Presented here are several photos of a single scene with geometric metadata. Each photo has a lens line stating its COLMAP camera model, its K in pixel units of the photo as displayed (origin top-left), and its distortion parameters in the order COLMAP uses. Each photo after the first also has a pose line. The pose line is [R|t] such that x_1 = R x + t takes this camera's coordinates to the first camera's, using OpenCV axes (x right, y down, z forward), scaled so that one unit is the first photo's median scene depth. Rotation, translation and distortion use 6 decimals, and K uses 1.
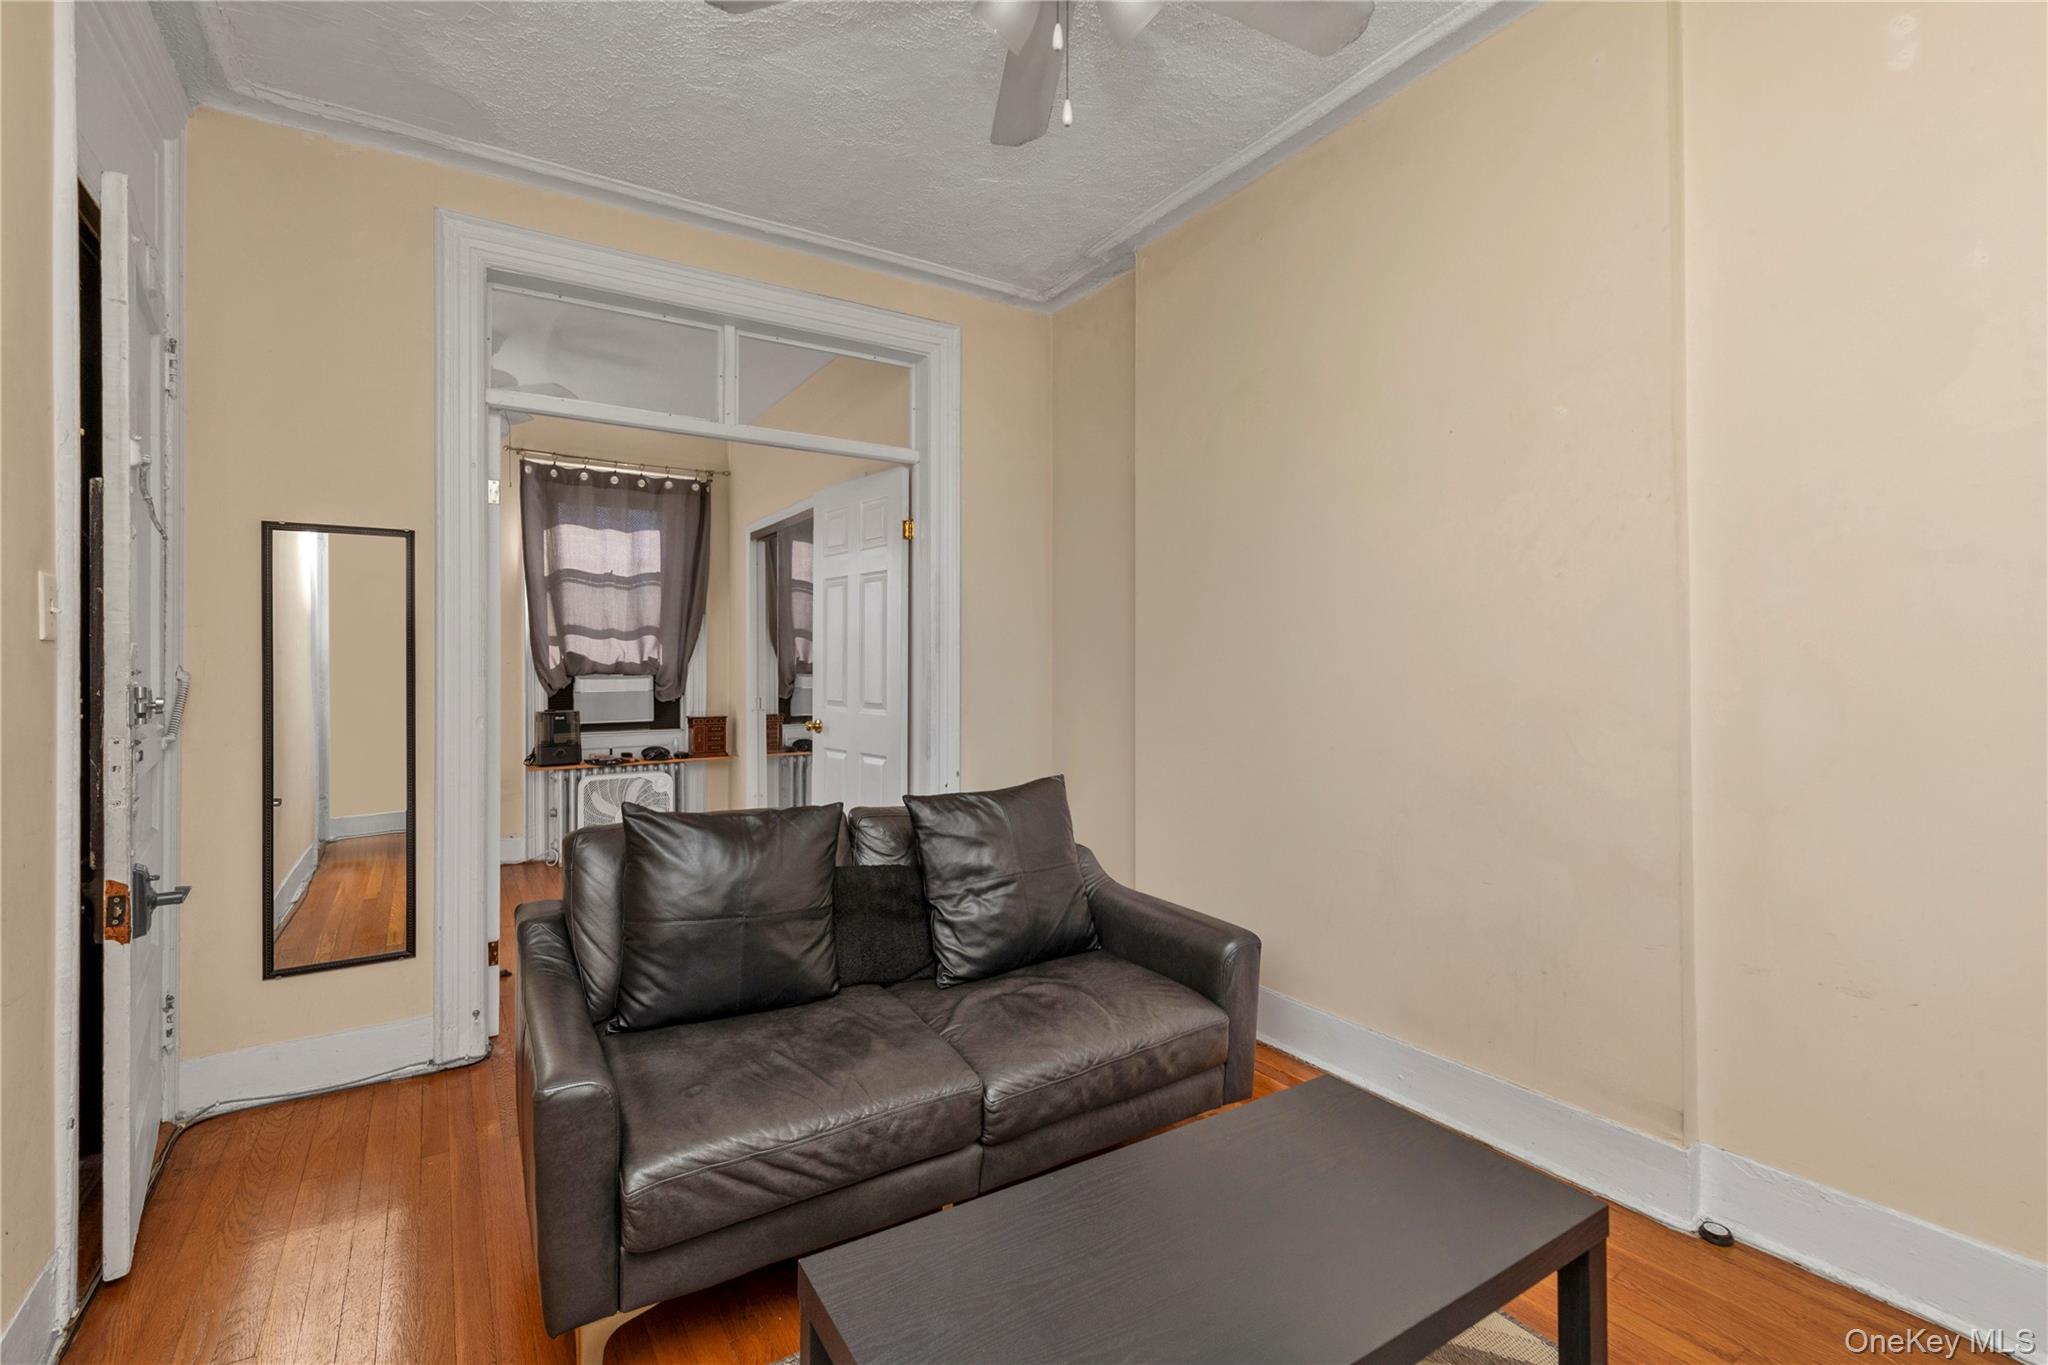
lens RADIAL K [[900.8, 0, 1016.5], [0, 900.8, 677.7], [0, 0, 1]] dist [0.001000, 0.000189]
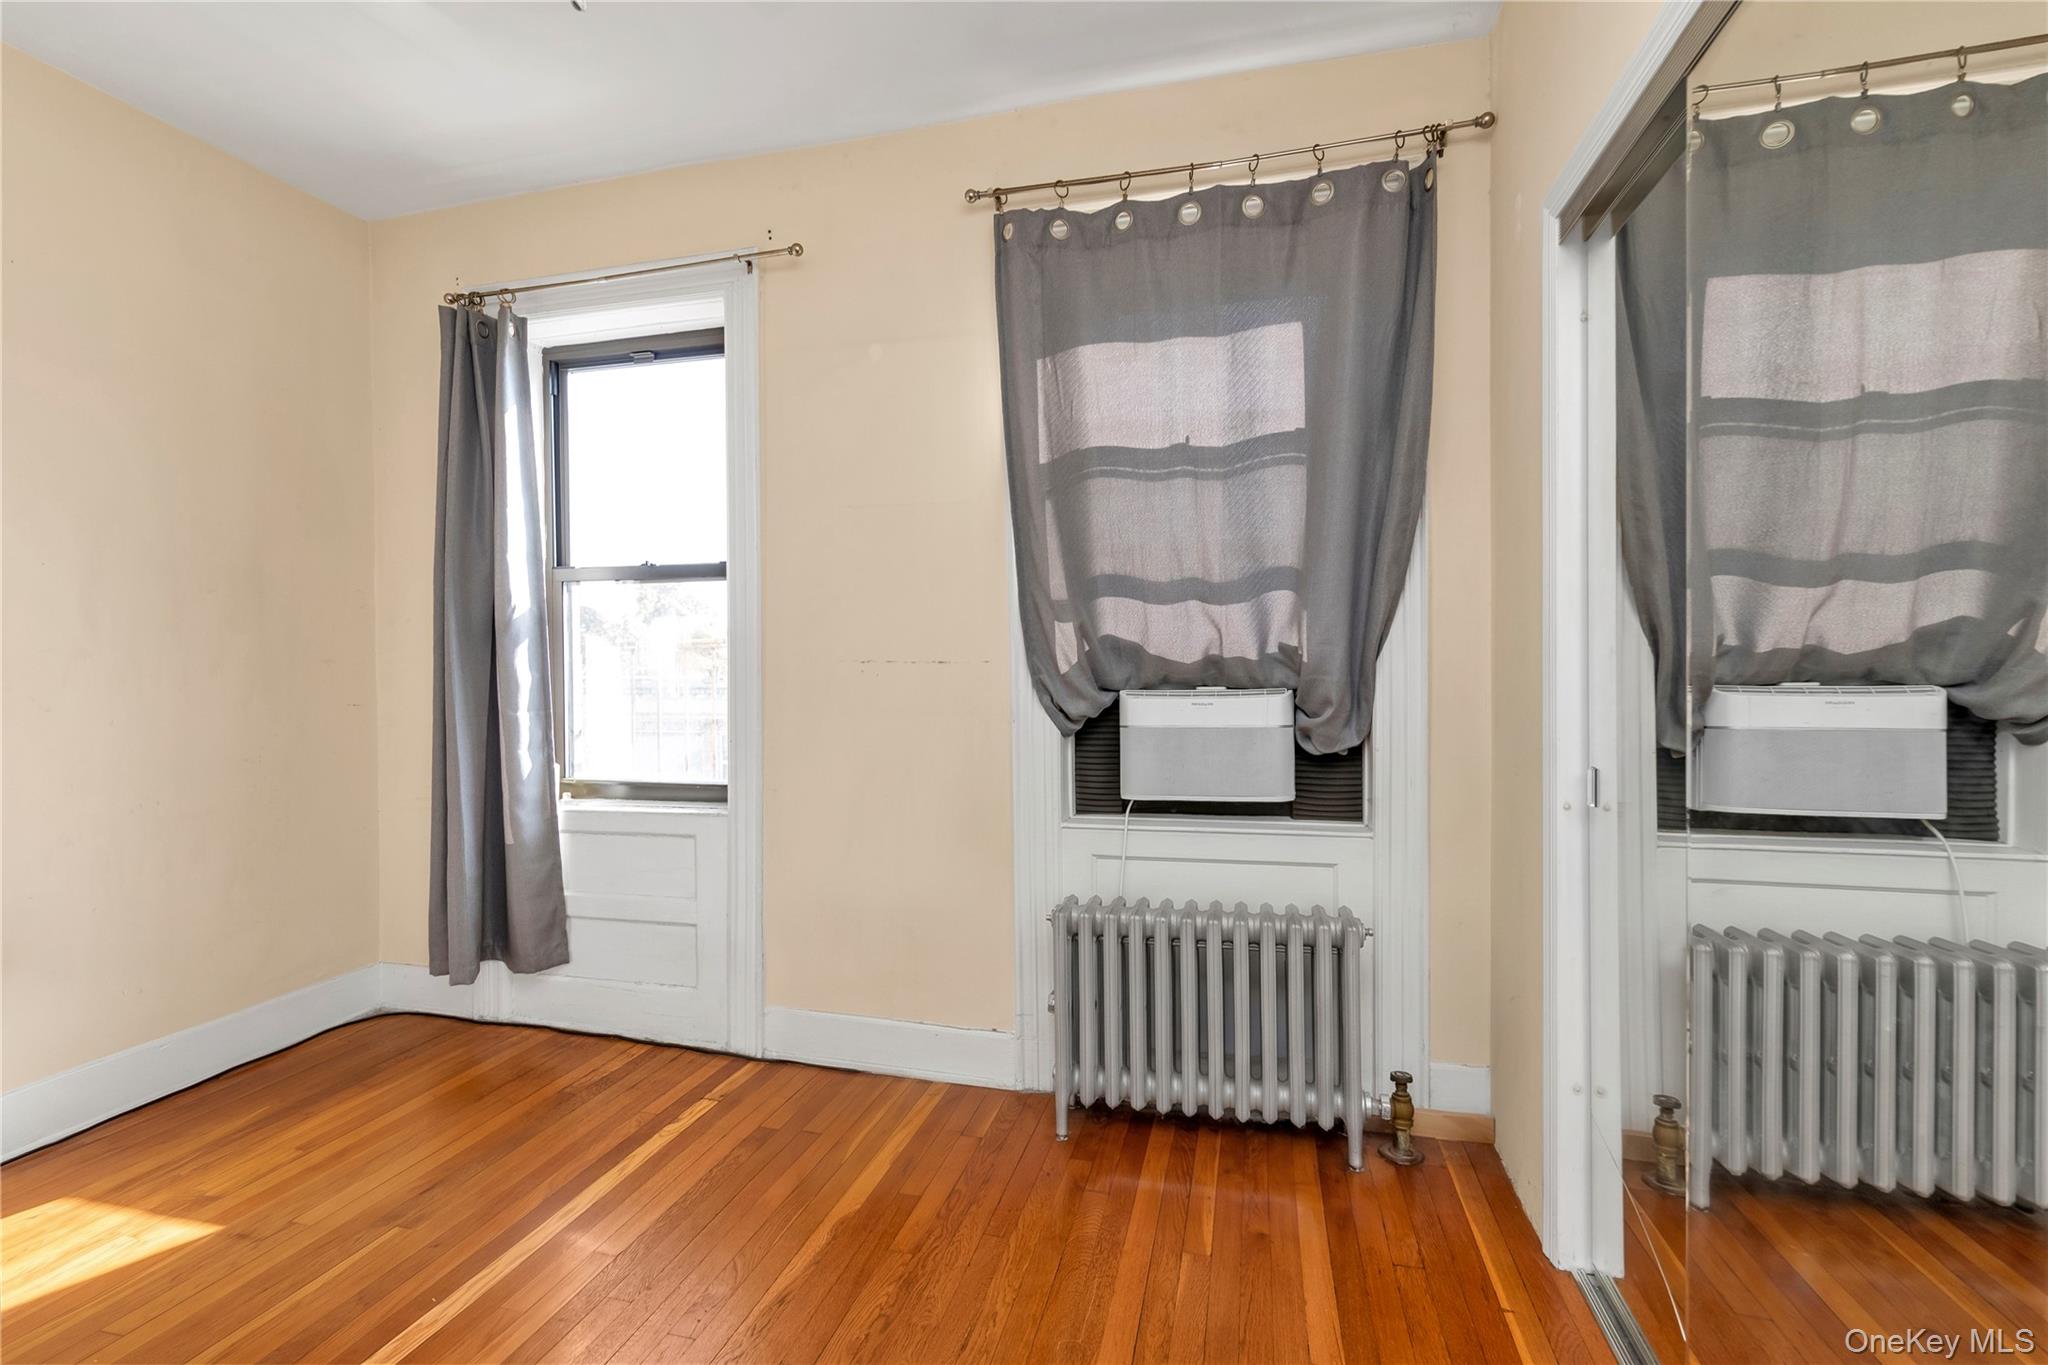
lens RADIAL K [[900.8, 0, 1016.5], [0, 900.8, 677.7], [0, 0, 1]] dist [0.001000, 0.000189]
pose [[0.685011, 0.000644, -0.728533, -0.197105], [-0.000601, 1.000000, 0.000319, -0.007742], [0.728533, 0.000219, 0.685011, 0.648985]]
